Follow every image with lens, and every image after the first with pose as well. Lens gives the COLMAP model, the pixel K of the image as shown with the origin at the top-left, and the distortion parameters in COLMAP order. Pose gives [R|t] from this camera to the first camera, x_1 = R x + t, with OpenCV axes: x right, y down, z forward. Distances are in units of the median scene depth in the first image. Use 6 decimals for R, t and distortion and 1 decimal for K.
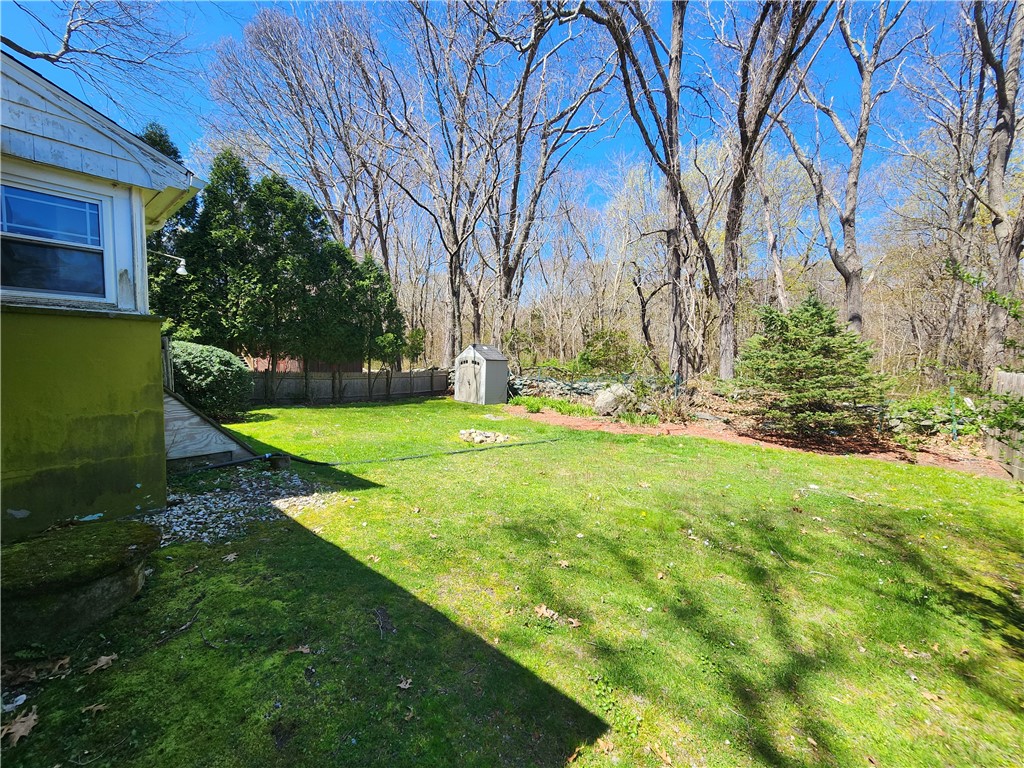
lens RADIAL K [[417.7, 0, 505.8], [0, 417.7, 381.3], [0, 0, 1]] dist [0.000811, -0.000265]
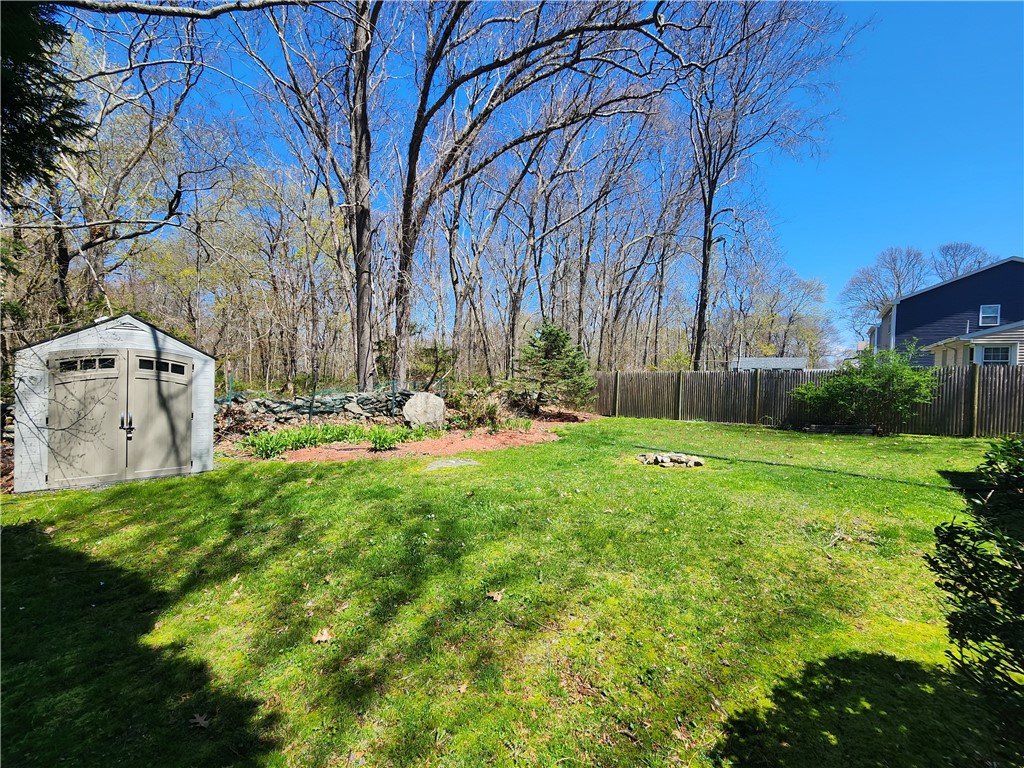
lens RADIAL K [[417.7, 0, 505.8], [0, 417.7, 381.3], [0, 0, 1]] dist [0.000811, -0.000265]
pose [[-0.044144, -0.045389, 0.997994, -0.444142], [0.028685, 0.998498, 0.046681, -0.038857], [-0.998613, 0.030689, -0.042775, 0.694435]]
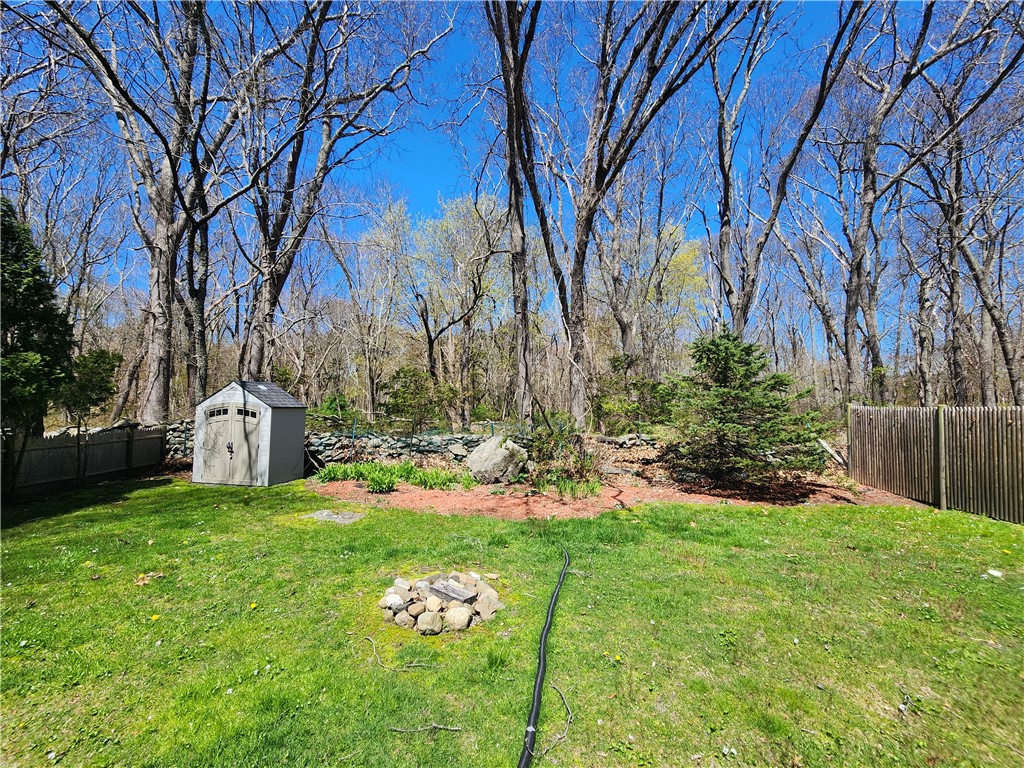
lens RADIAL K [[417.7, 0, 505.8], [0, 417.7, 381.3], [0, 0, 1]] dist [0.000811, -0.000265]
pose [[0.802174, 0.013703, 0.596933, -0.126943], [0.048804, 0.994887, -0.088423, -0.019259], [-0.595092, 0.100063, 0.797404, 0.317954]]
